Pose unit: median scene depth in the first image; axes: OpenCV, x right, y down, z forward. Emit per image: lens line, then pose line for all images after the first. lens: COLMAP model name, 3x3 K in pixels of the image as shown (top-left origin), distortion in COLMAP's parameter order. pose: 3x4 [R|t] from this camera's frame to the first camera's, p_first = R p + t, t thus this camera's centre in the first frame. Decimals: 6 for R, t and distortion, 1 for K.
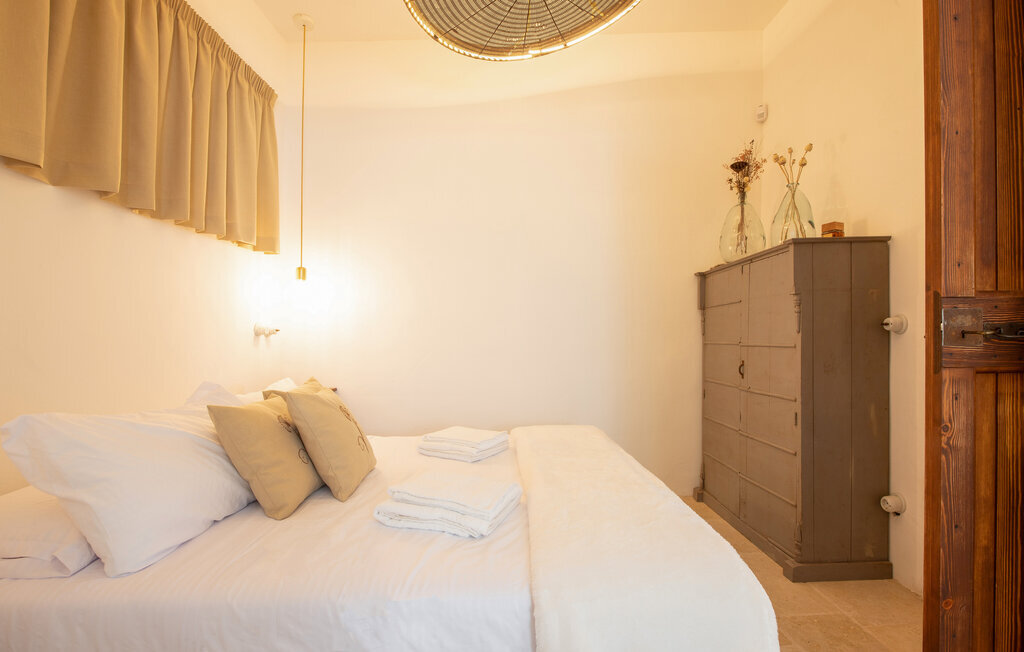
lens RADIAL K [[467.0, 0, 524.0], [0, 467.0, 342.4], [0, 0, 1]] dist [-0.012526, -0.003548]
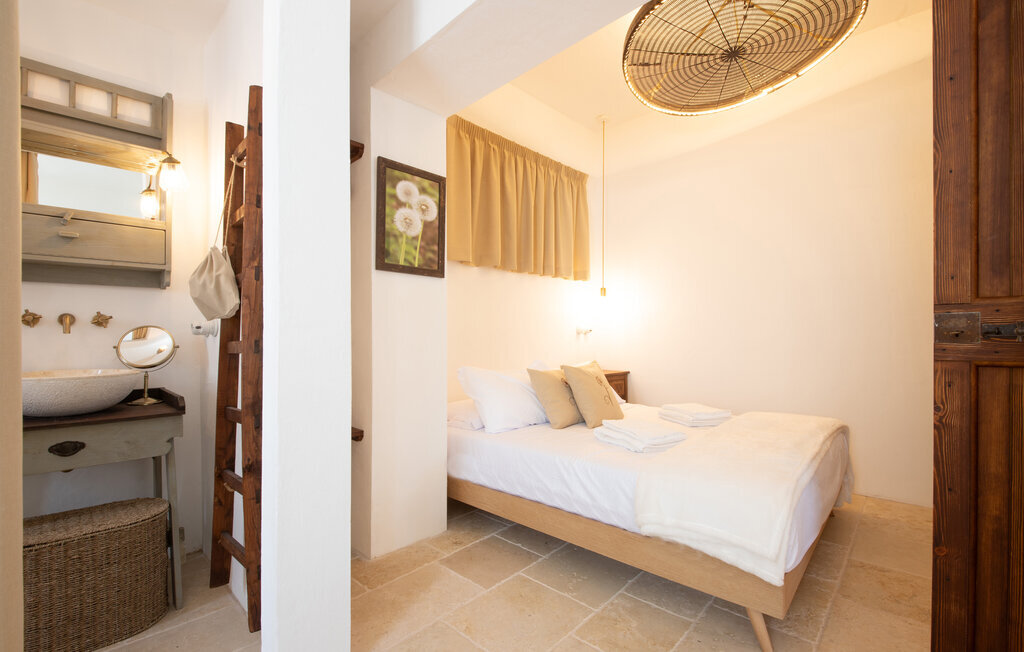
lens RADIAL K [[439.0, 0, 504.0], [0, 439.0, 335.2], [0, 0, 1]] dist [-0.000332, -0.000478]
pose [[0.712717, 0.000477, -0.701452, 0.630186], [-0.007059, 0.999954, -0.006492, 0.001284], [0.701416, 0.009579, 0.712688, -0.473694]]
